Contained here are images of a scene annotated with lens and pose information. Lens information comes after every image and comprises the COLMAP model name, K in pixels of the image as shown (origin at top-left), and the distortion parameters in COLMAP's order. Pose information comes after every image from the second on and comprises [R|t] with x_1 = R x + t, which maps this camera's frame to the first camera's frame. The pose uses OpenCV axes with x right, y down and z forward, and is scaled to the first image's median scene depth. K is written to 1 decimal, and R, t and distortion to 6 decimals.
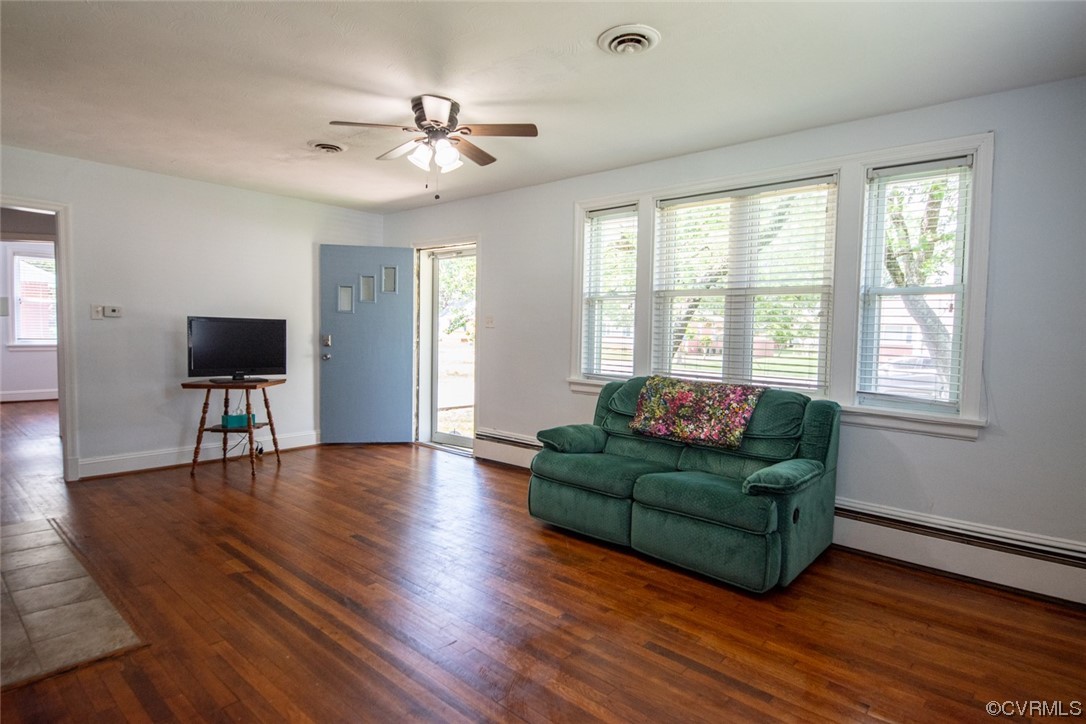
lens RADIAL K [[581.6, 0, 549.8], [0, 581.6, 360.0], [0, 0, 1]] dist [0.031093, -0.035108]
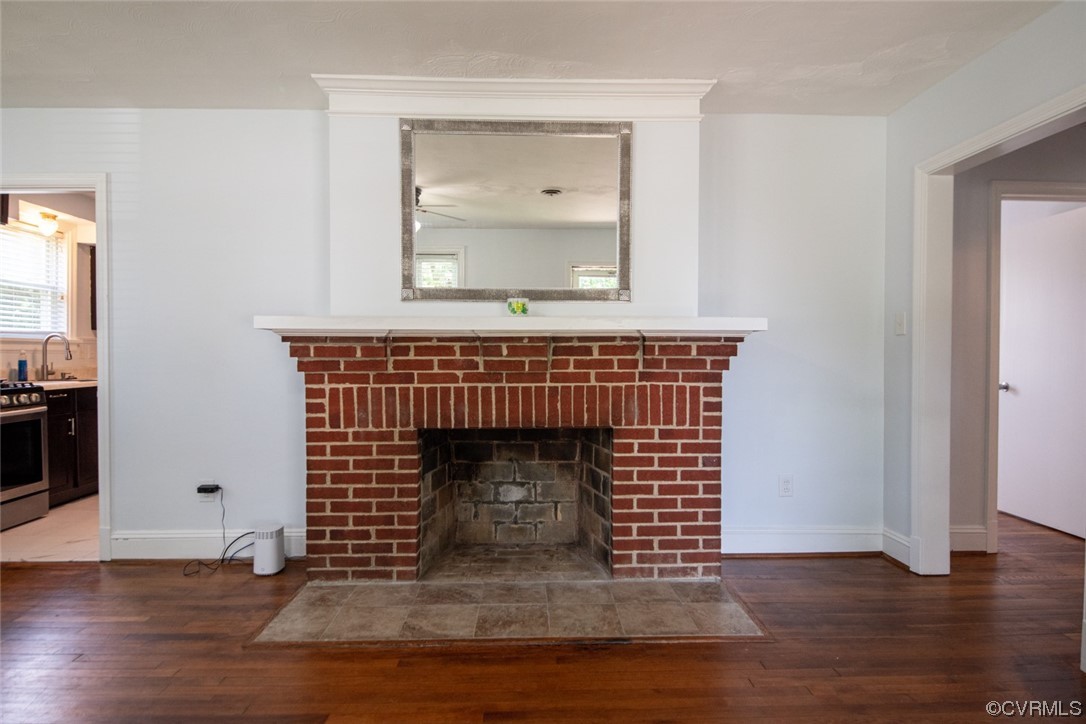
lens RADIAL K [[597.8, 0, 546.5], [0, 597.8, 365.9], [0, 0, 1]] dist [0.017390, -0.012941]
pose [[-0.735355, -0.015747, -0.677499, -0.182999], [-0.054173, 0.997897, 0.035605, -0.030175], [0.675513, 0.062884, -0.734662, 1.057228]]
